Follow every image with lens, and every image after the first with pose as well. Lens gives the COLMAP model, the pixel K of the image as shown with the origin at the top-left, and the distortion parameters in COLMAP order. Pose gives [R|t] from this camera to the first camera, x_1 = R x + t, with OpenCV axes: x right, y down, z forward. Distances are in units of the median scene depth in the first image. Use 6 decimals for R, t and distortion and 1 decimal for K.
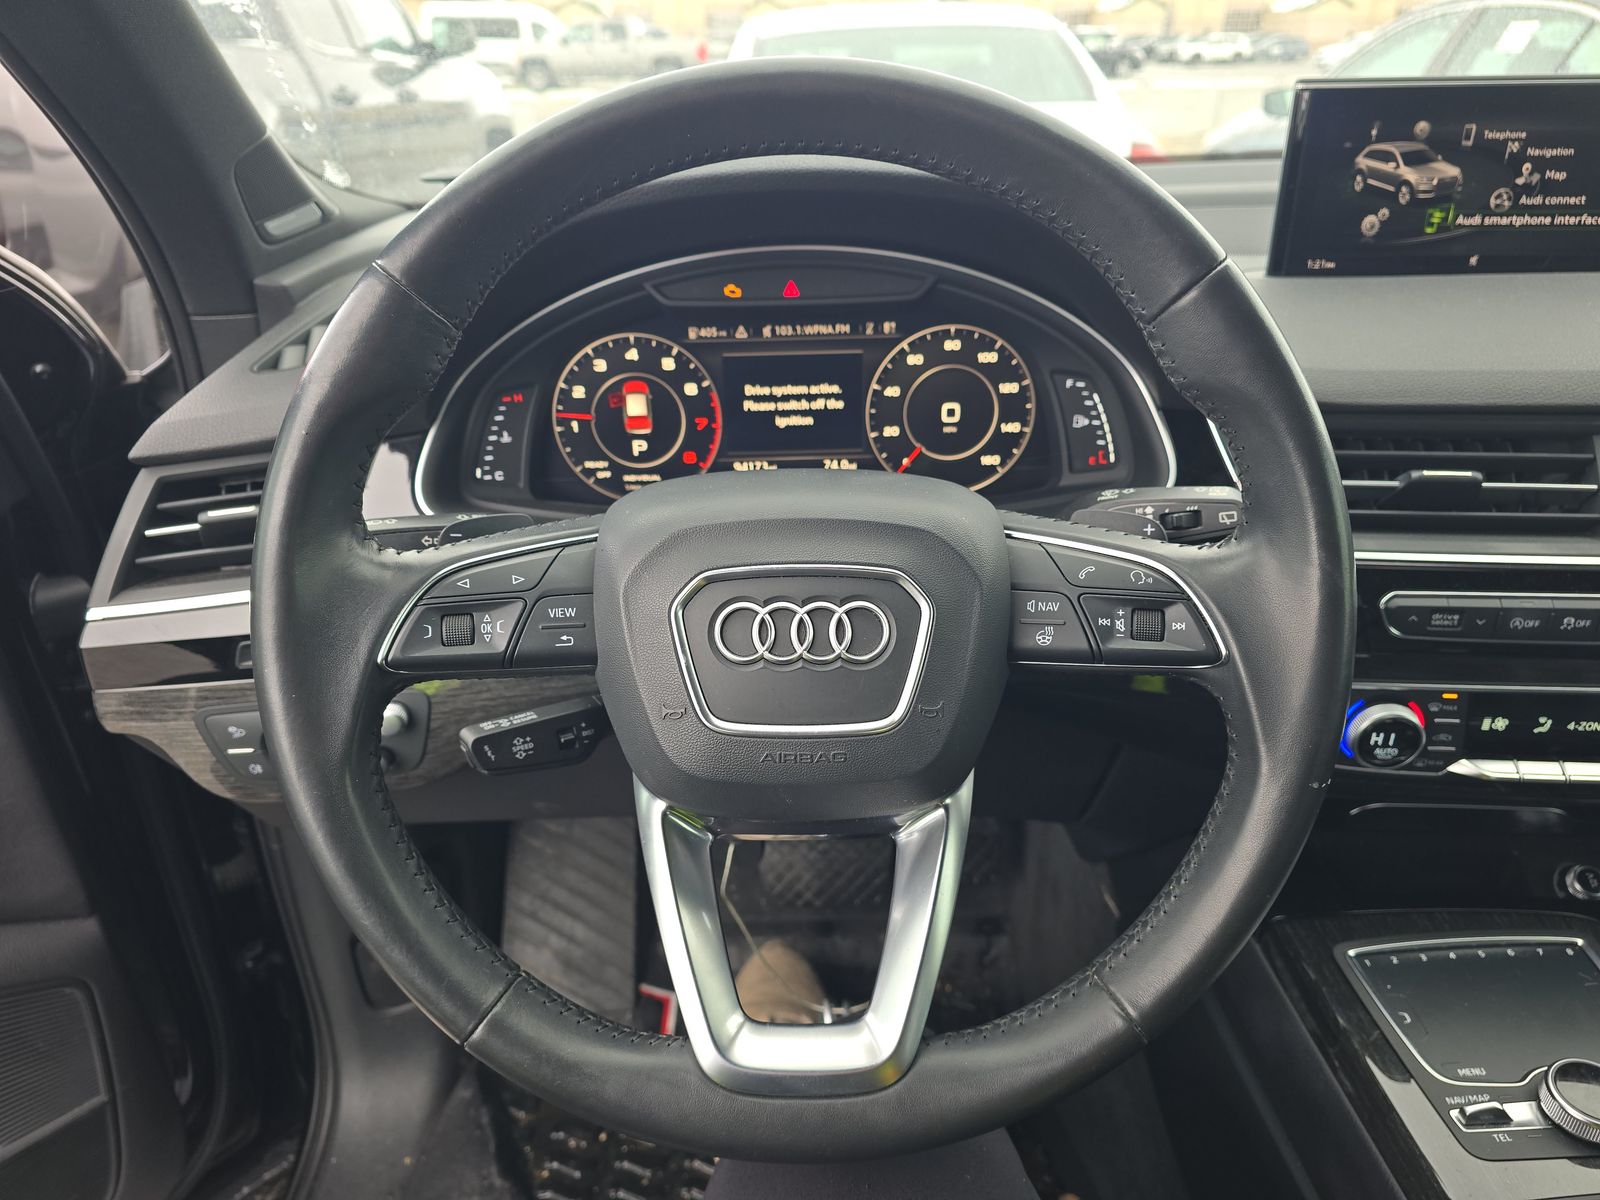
lens RADIAL K [[1077.5, 0, 799.3], [0, 1077.5, 607.4], [0, 0, 1]] dist [0.036790, -0.051086]
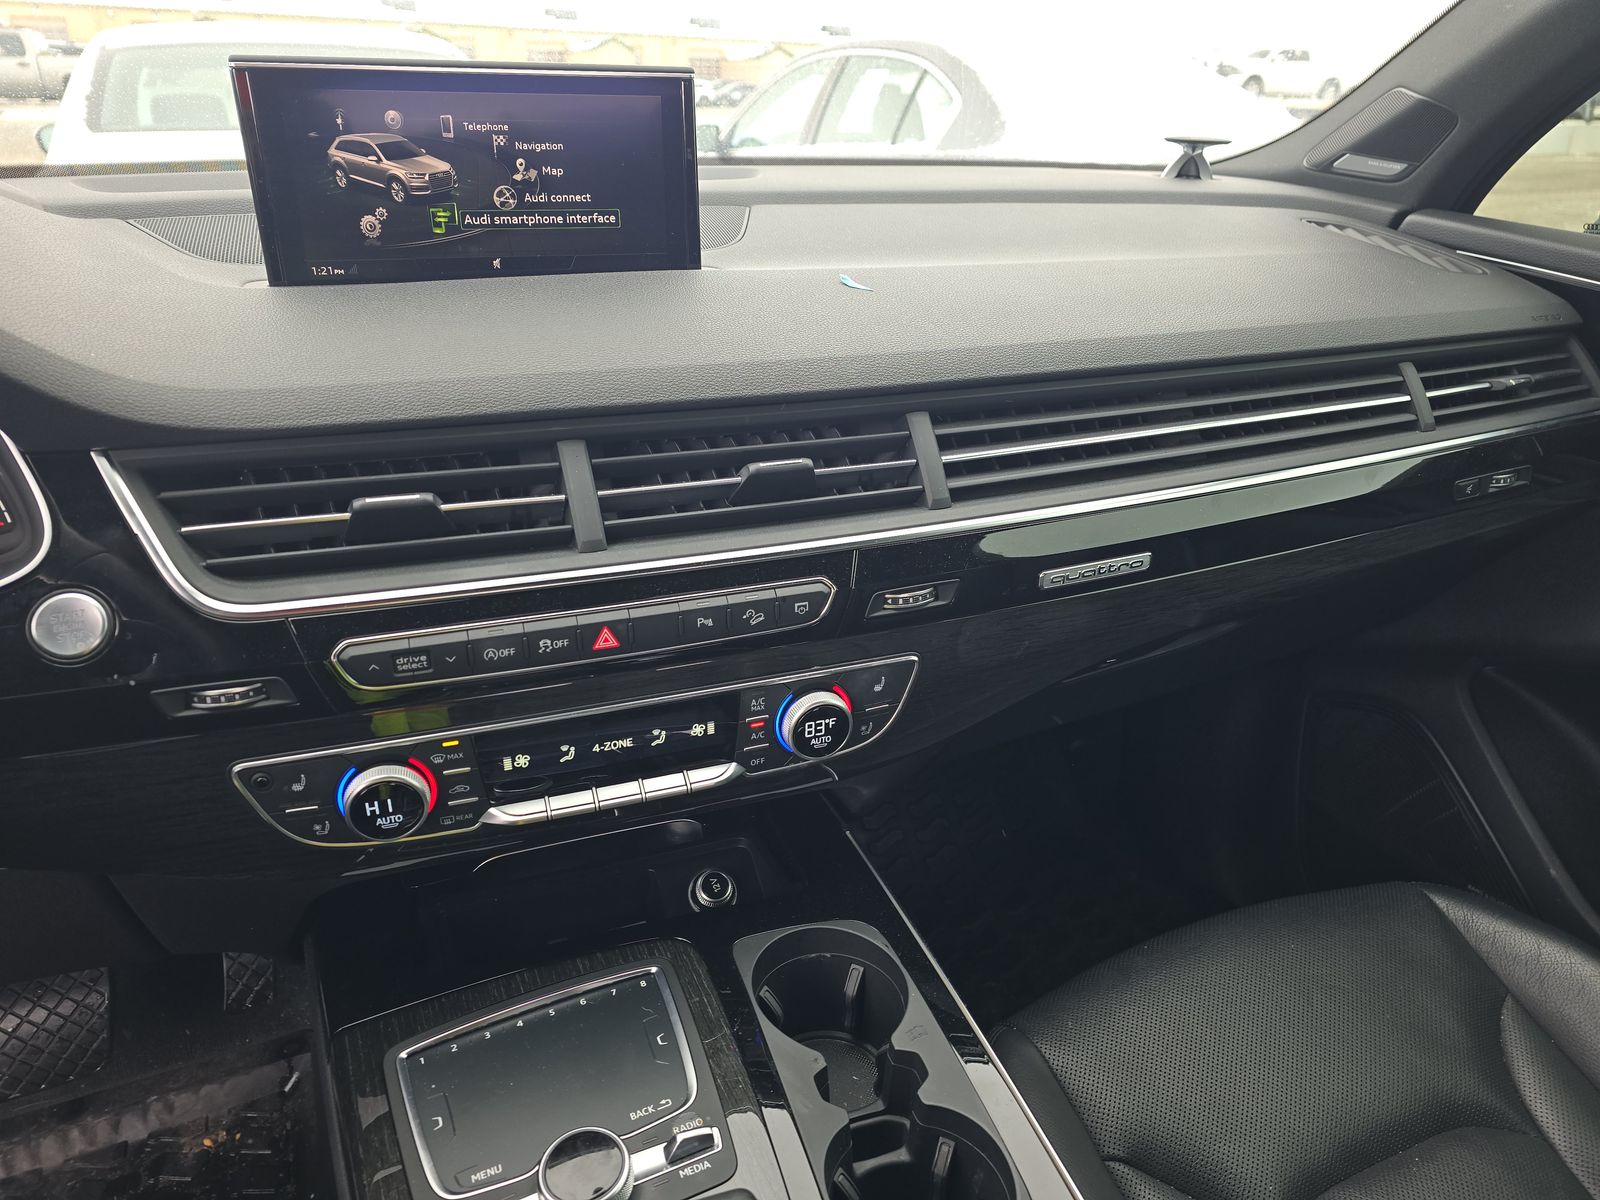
lens RADIAL K [[1077.5, 0, 799.3], [0, 1077.5, 607.4], [0, 0, 1]] dist [0.036790, -0.051086]
pose [[0.905123, -0.143103, 0.400342, 0.488187], [0.153262, 0.988163, 0.006715, 0.008500], [-0.396564, 0.055279, 0.916341, 0.060584]]
